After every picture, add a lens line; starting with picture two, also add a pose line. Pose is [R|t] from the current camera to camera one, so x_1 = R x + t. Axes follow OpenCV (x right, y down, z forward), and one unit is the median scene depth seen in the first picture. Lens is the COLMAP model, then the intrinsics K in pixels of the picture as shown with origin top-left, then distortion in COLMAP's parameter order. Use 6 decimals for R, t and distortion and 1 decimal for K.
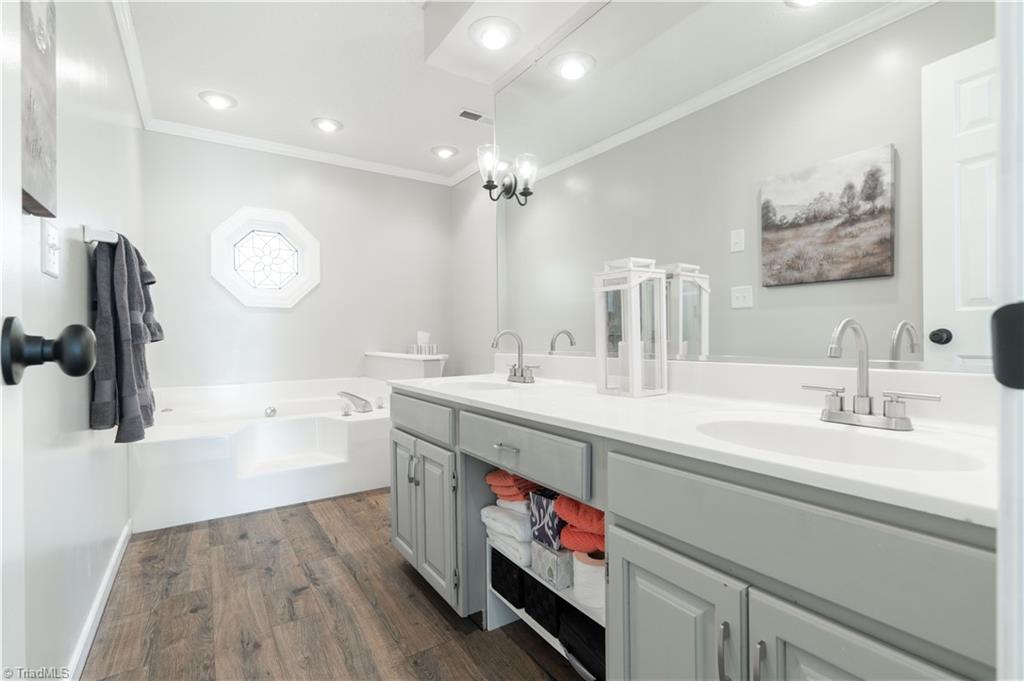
lens RADIAL K [[467.2, 0, 508.6], [0, 467.2, 341.2], [0, 0, 1]] dist [-0.011599, 0.000725]
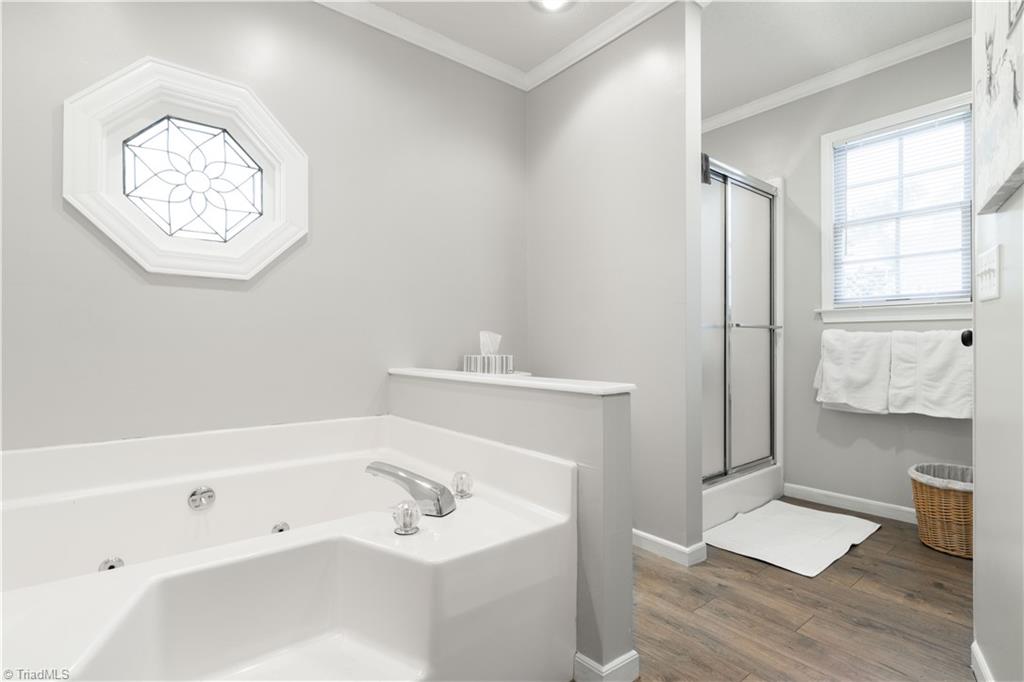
lens RADIAL K [[494.5, 0, 517.8], [0, 494.5, 340.3], [0, 0, 1]] dist [0.001370, -0.000081]
pose [[0.993977, 0.007113, 0.109361, -0.235490], [-0.005142, 0.999820, -0.018289, 0.000321], [-0.109472, 0.017617, 0.993834, 0.440148]]
